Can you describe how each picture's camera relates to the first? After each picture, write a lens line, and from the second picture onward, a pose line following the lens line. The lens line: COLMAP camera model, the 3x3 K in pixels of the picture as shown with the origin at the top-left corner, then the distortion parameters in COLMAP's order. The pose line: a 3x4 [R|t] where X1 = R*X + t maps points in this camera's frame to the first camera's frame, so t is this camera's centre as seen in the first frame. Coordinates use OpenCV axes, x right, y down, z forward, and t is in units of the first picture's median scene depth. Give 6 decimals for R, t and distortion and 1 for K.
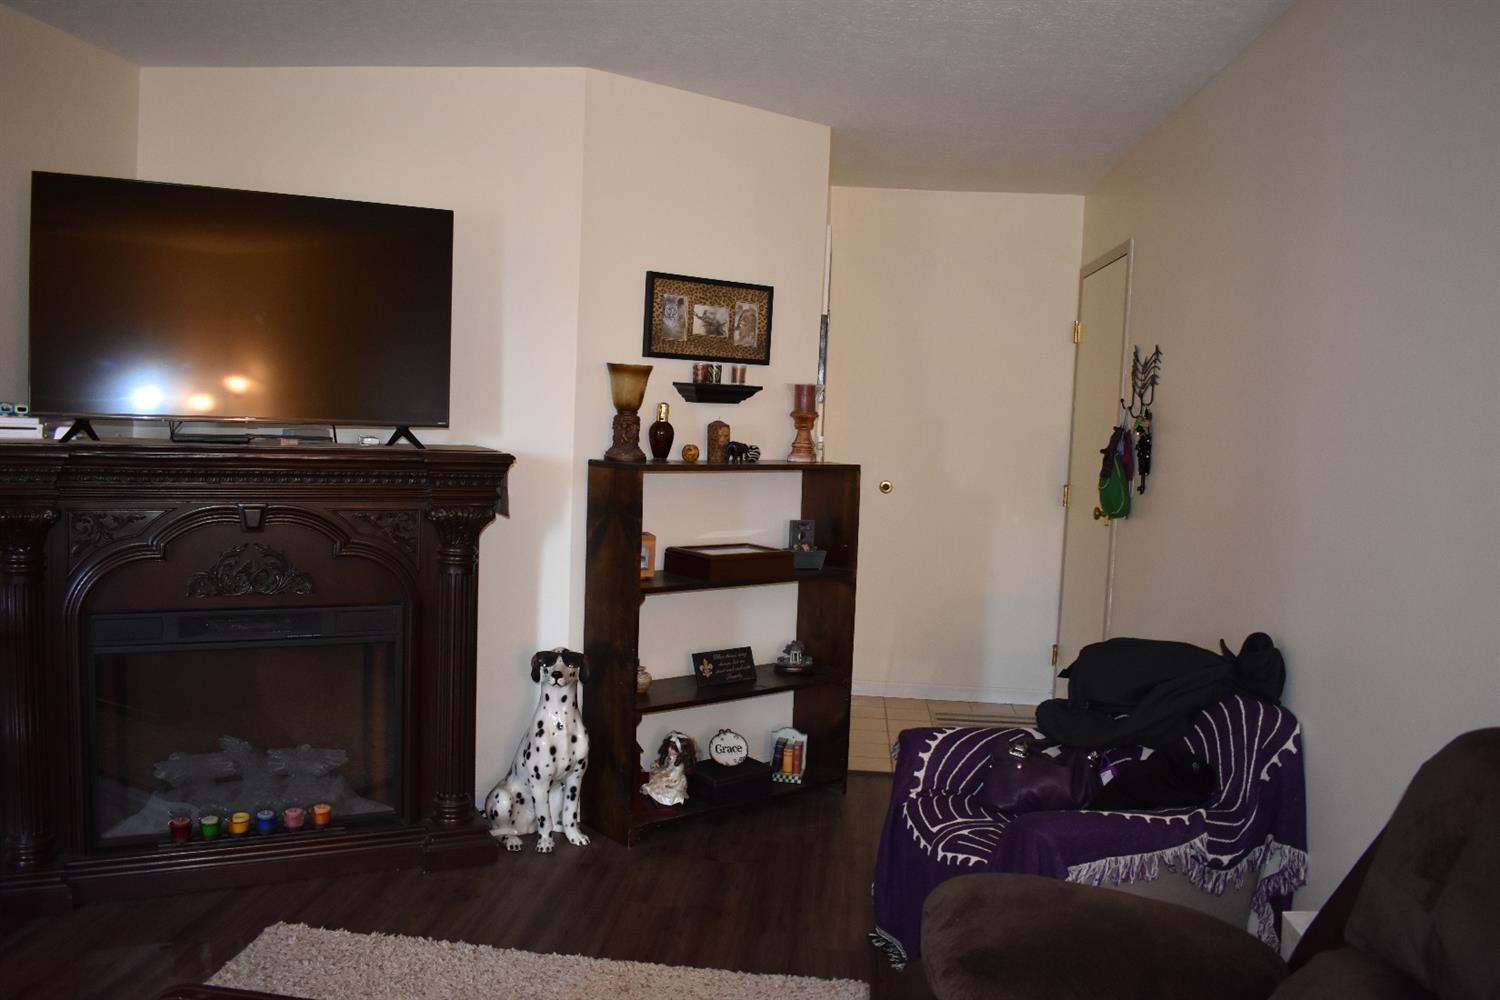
lens RADIAL K [[1186.6, 0, 760.3], [0, 1186.6, 501.8], [0, 0, 1]] dist [-0.091140, 0.009573]
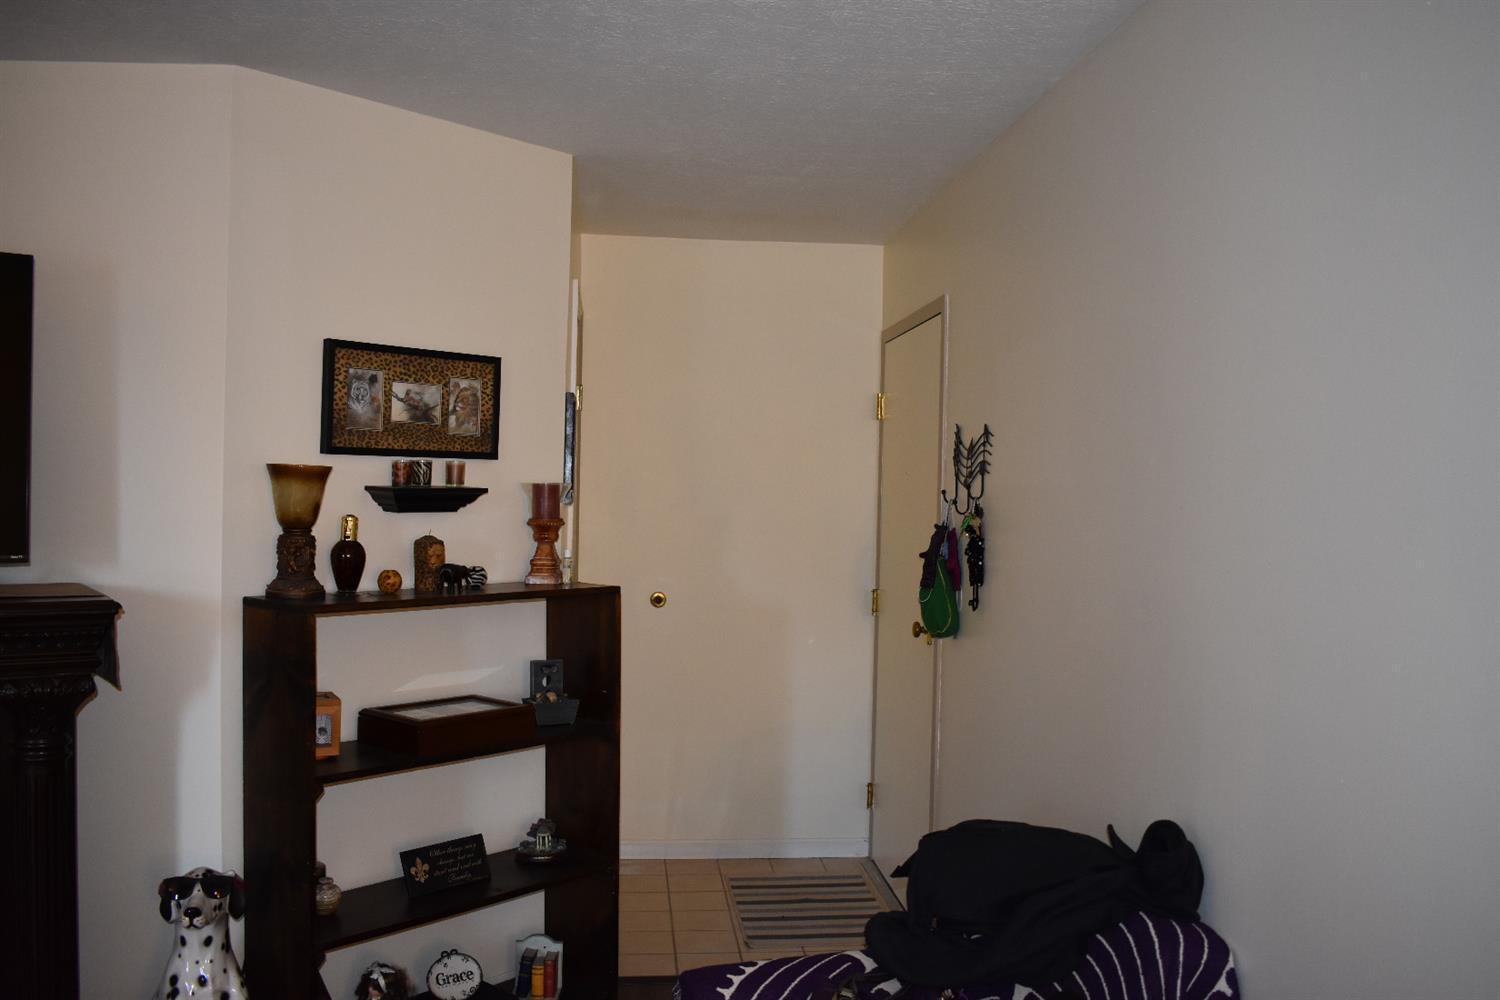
lens RADIAL K [[1274.8, 0, 750.8], [0, 1274.8, 501.2], [0, 0, 1]] dist [-0.091327, 0.020471]
pose [[0.984876, -0.025220, 0.171415, 0.031987], [0.036308, 0.997424, -0.061856, -0.036986], [-0.169413, 0.067144, 0.983255, 0.194899]]
